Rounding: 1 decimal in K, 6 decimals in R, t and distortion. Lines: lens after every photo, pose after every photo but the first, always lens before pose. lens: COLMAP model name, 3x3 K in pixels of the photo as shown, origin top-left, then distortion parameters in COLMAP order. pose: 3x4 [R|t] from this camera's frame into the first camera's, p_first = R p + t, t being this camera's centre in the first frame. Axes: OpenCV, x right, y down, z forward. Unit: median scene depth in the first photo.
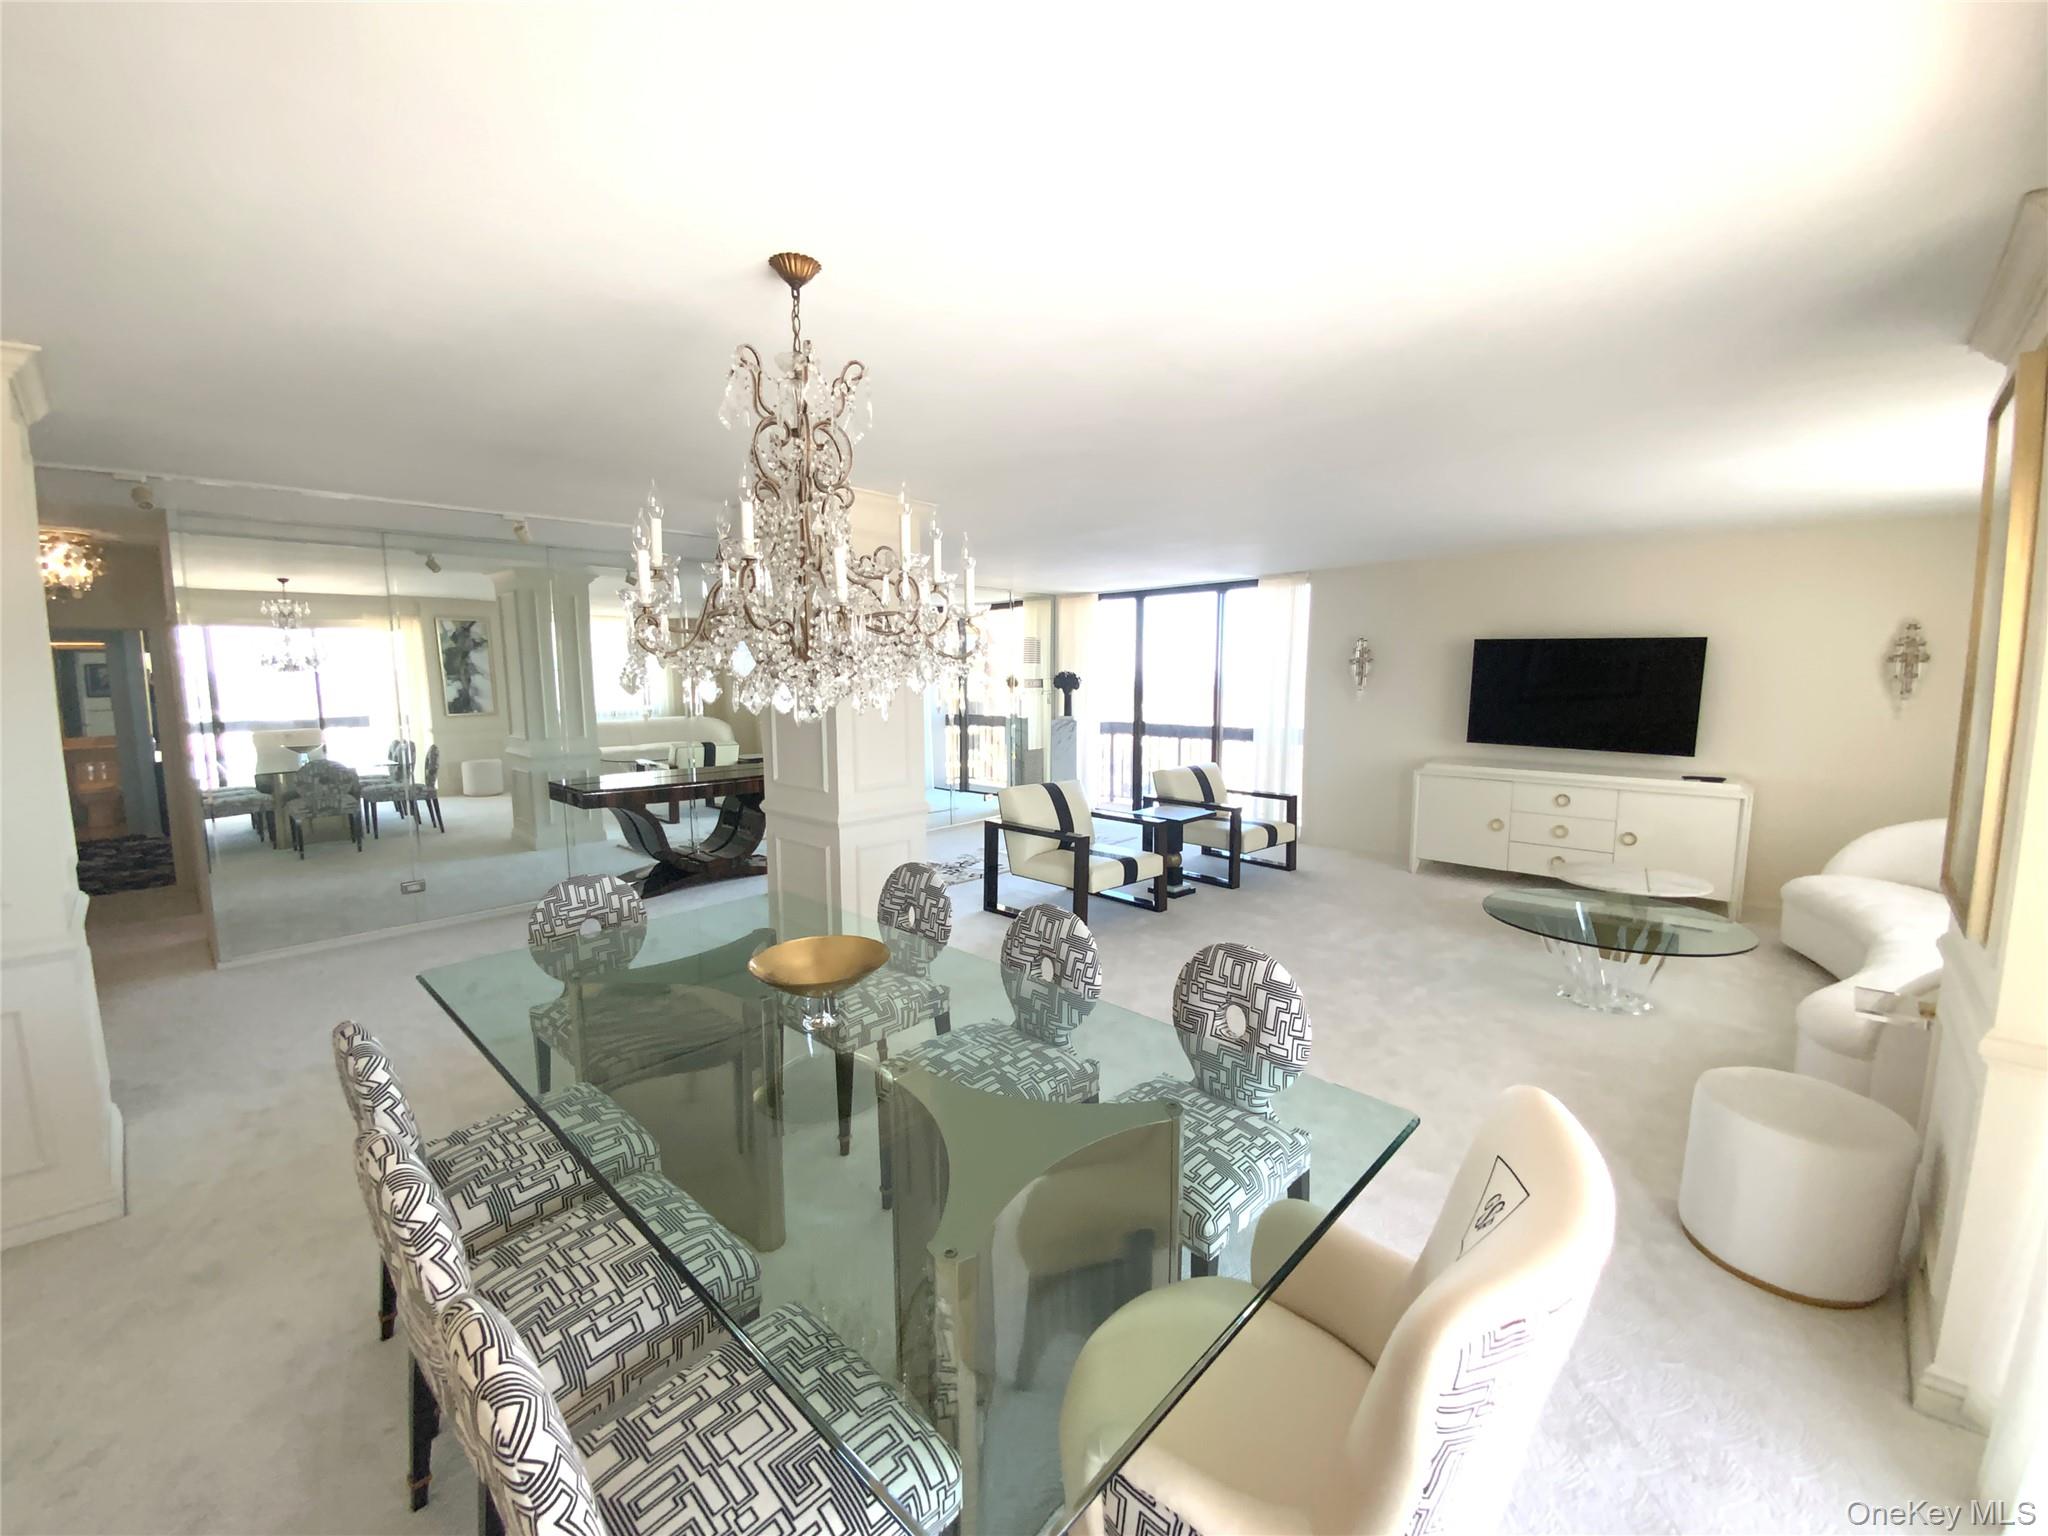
lens RADIAL K [[821.2, 0, 1024.0], [0, 821.2, 768.0], [0, 0, 1]] dist [-0.001696, -0.022553]
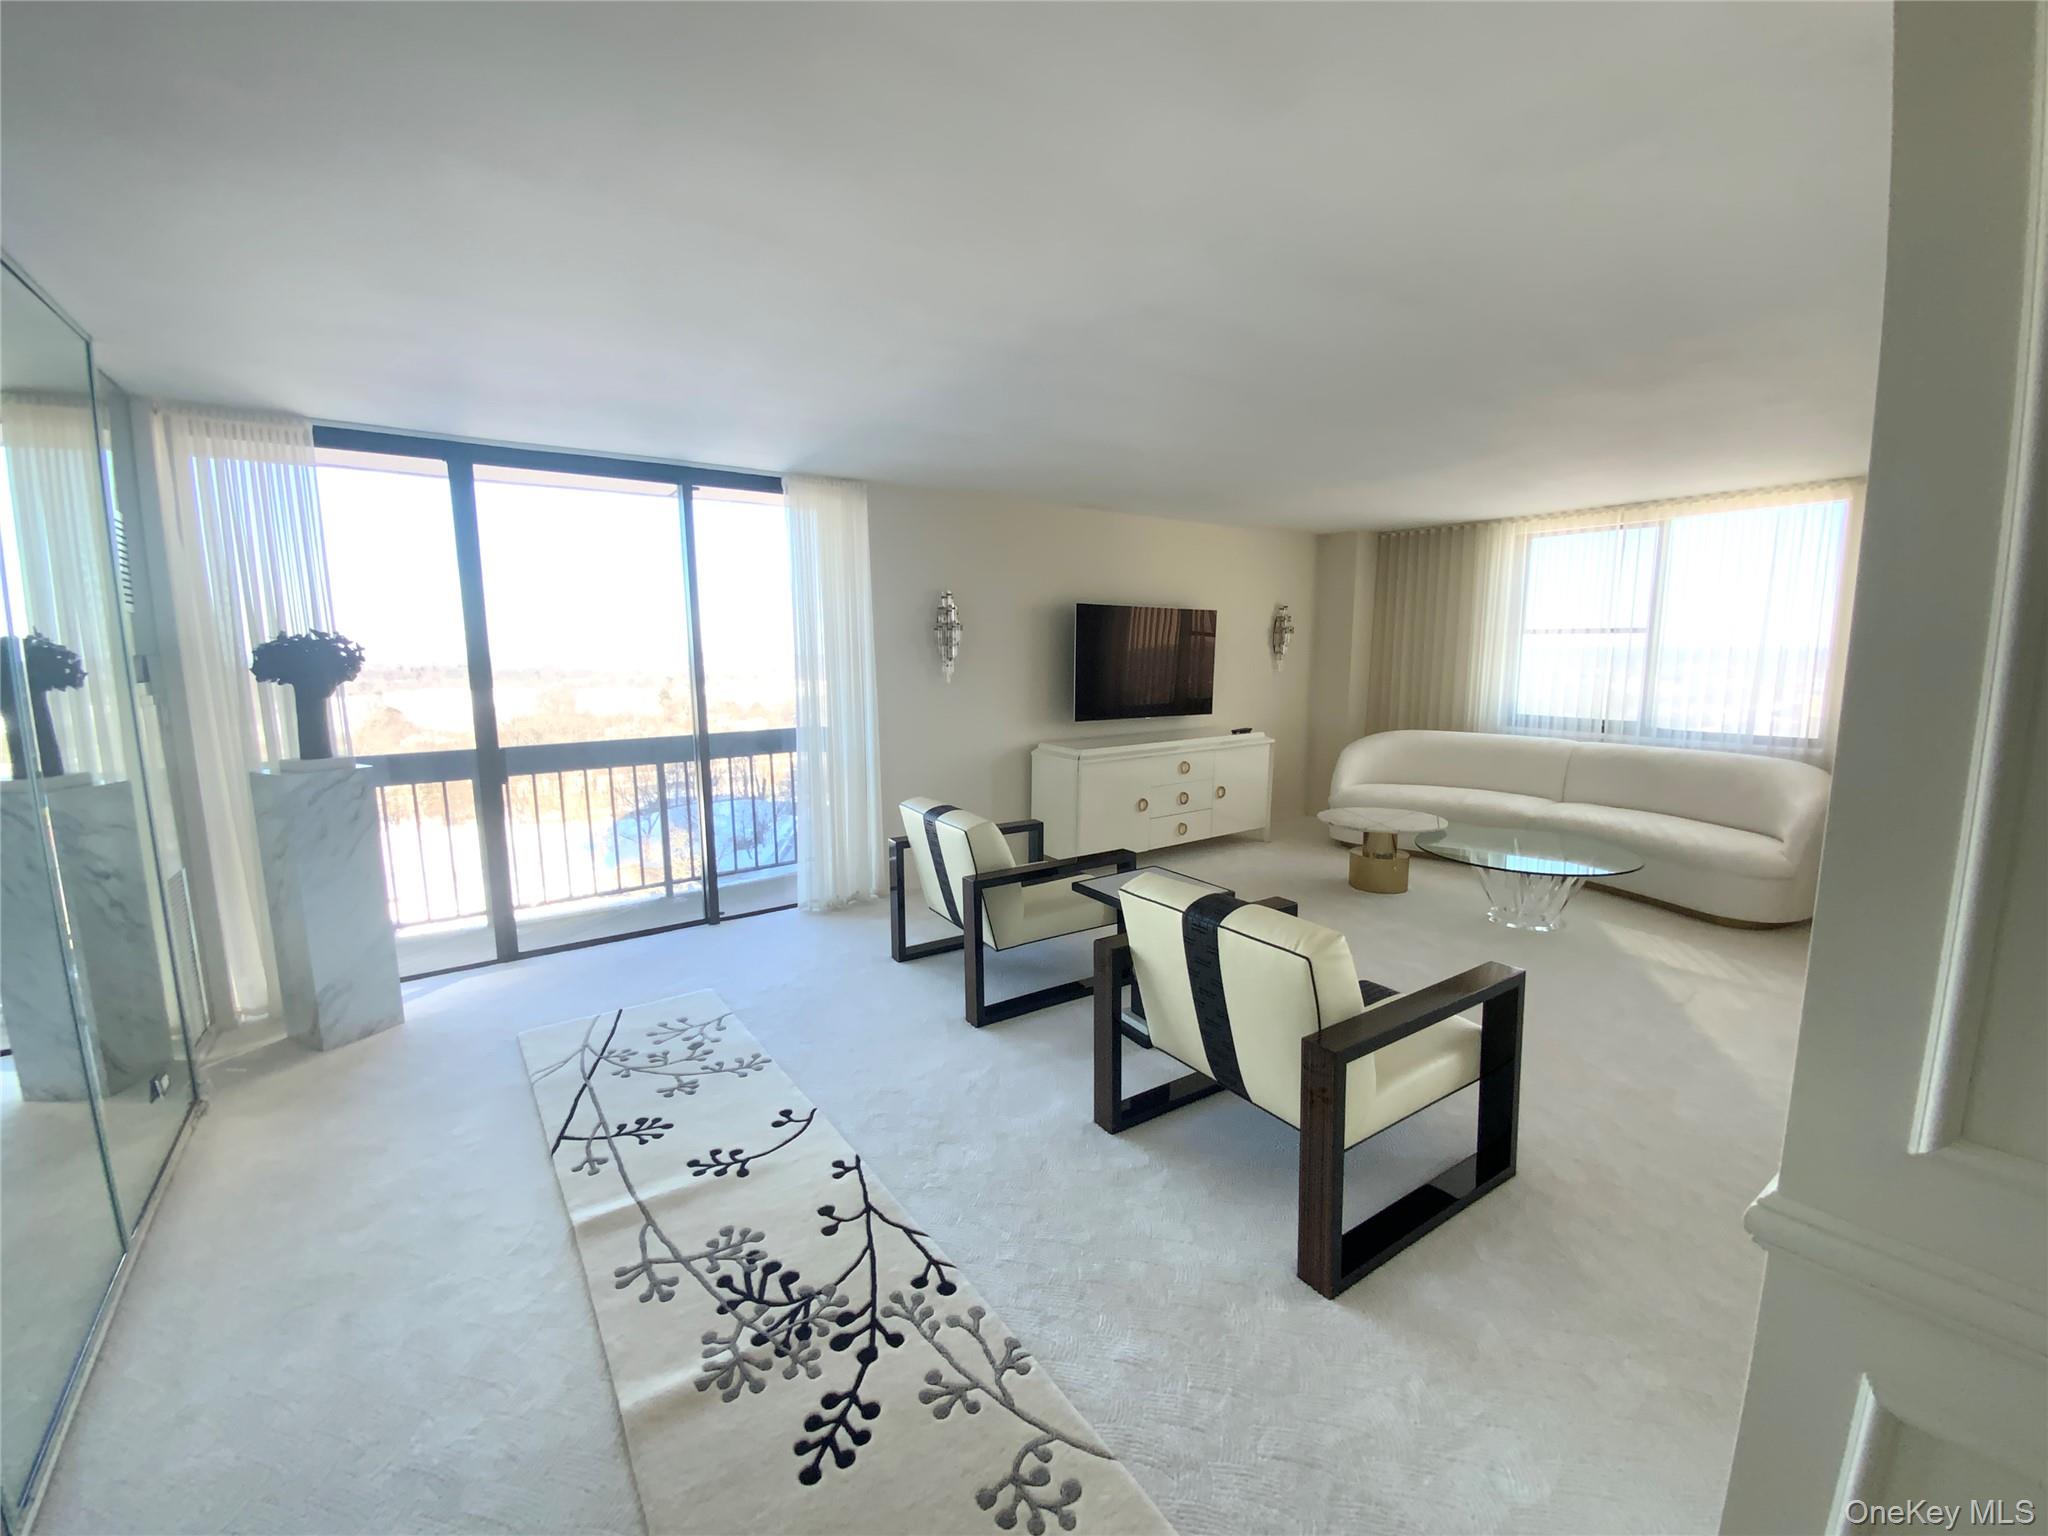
lens RADIAL K [[824.9, 0, 1013.4], [0, 824.9, 772.0], [0, 0, 1]] dist [-0.000857, -0.000112]
pose [[0.184952, -0.141977, 0.972438, -0.332937], [0.117568, 0.985599, 0.121538, -0.092114], [-0.975690, 0.091849, 0.198980, 0.884612]]
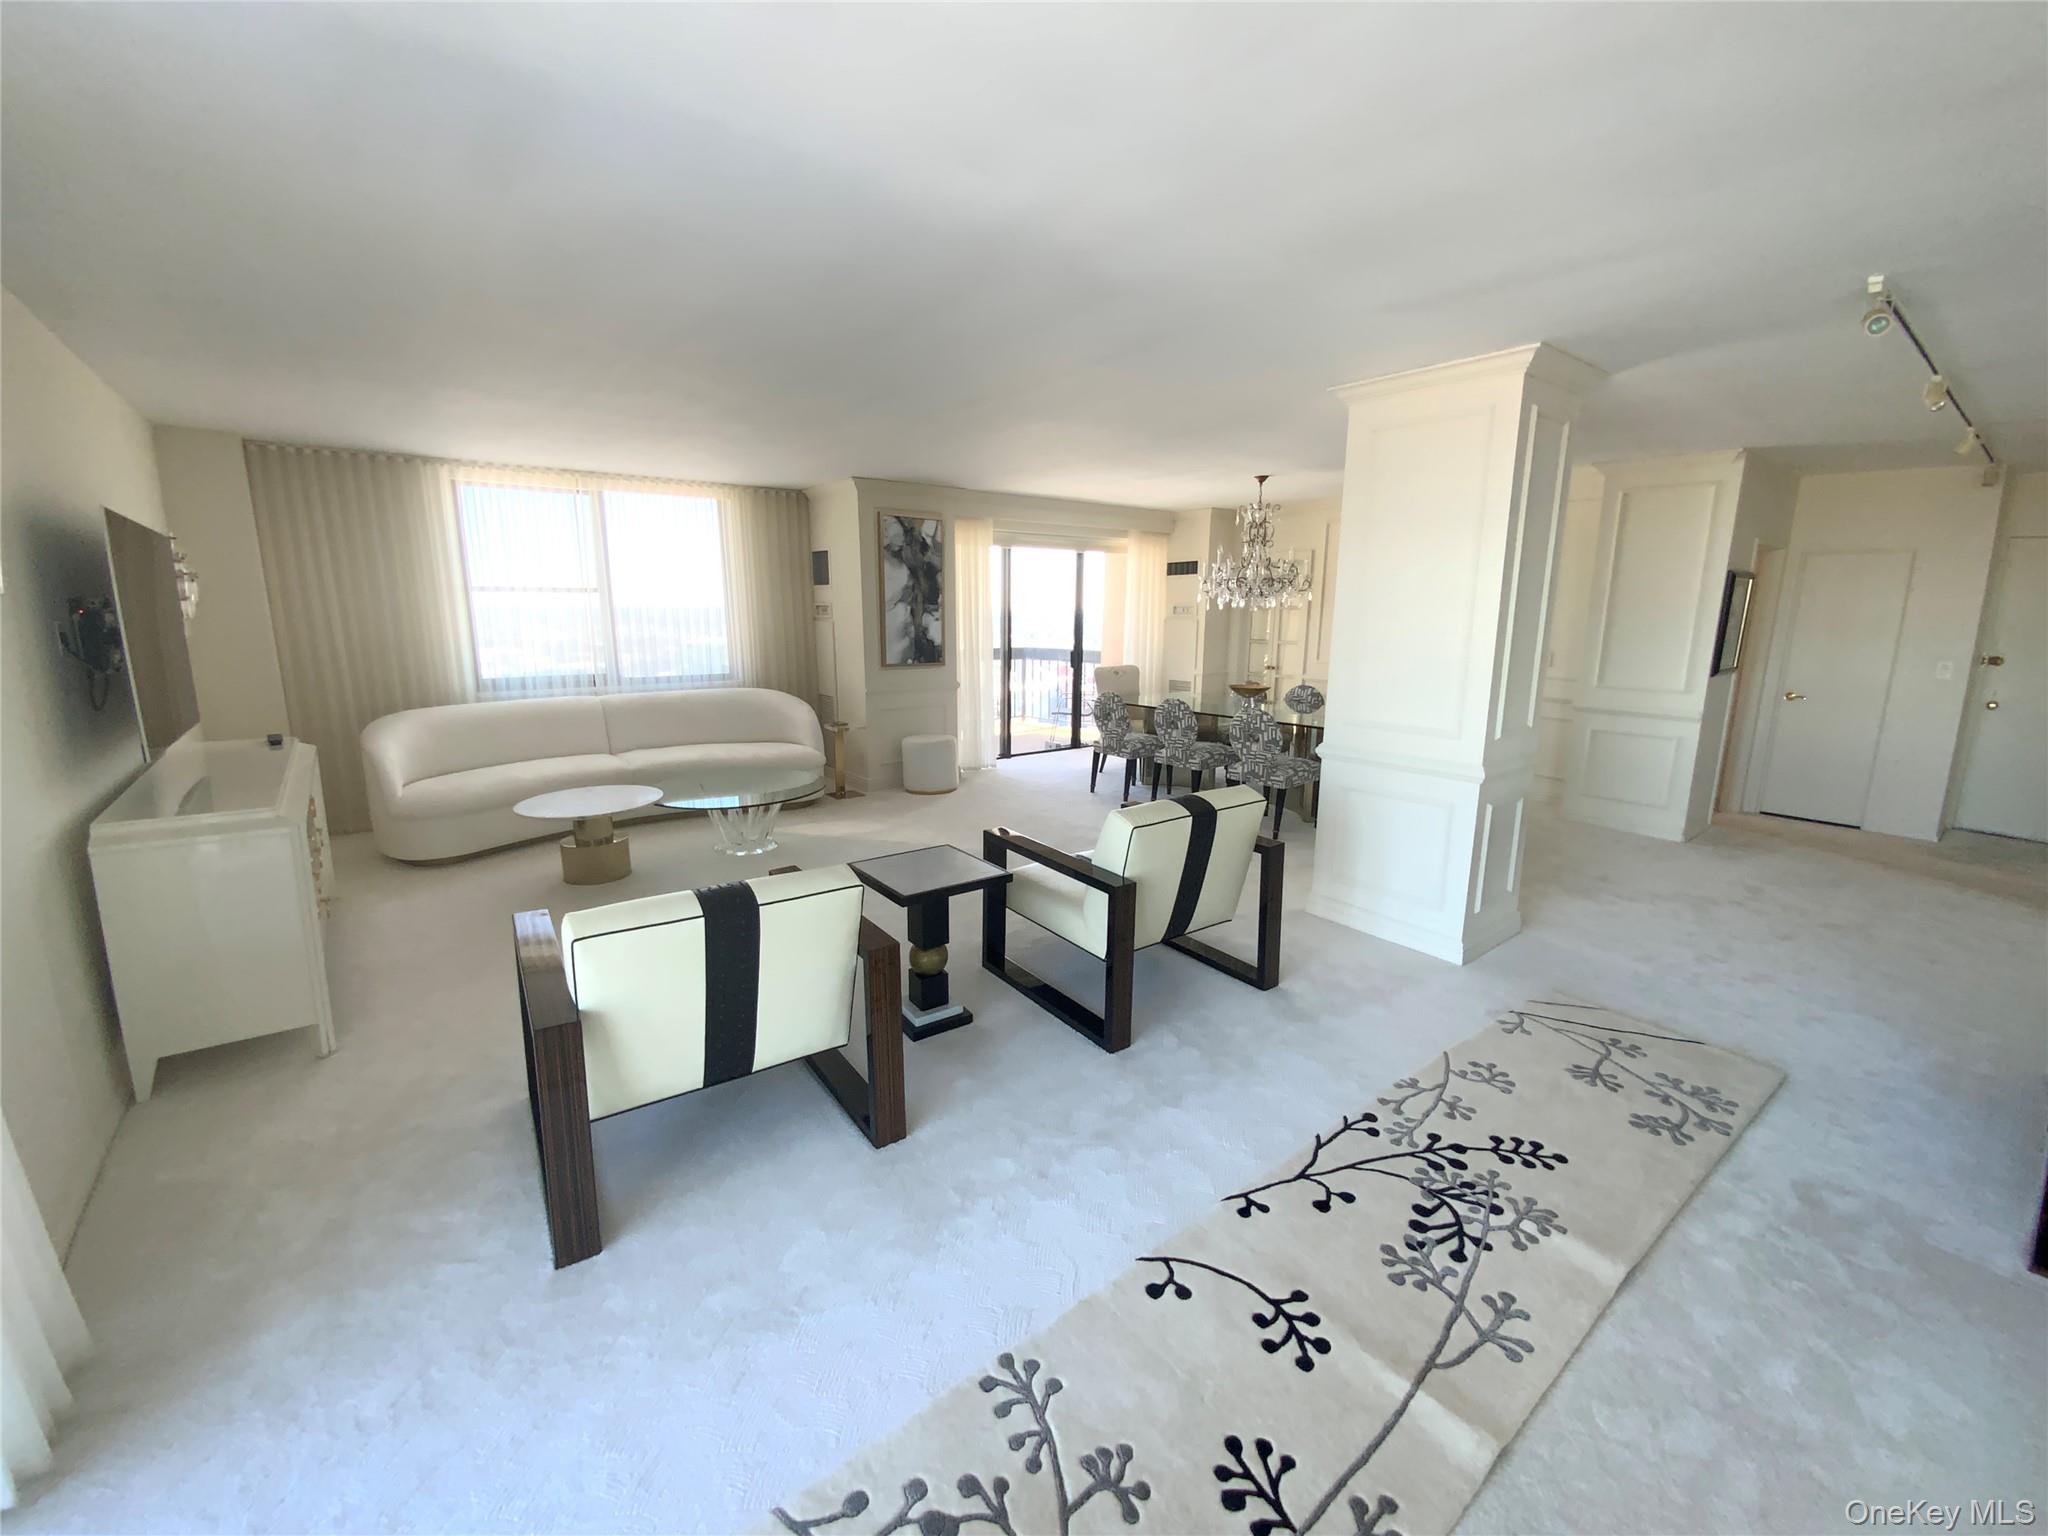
lens RADIAL K [[822.2, 0, 1040.4], [0, 822.2, 769.1], [0, 0, 1]] dist [-0.000304, -0.000340]
pose [[-0.991425, -0.027391, 0.127777, 0.040155], [0.013164, 0.951878, 0.306194, -0.147687], [-0.130015, 0.305251, -0.943355, 1.322387]]
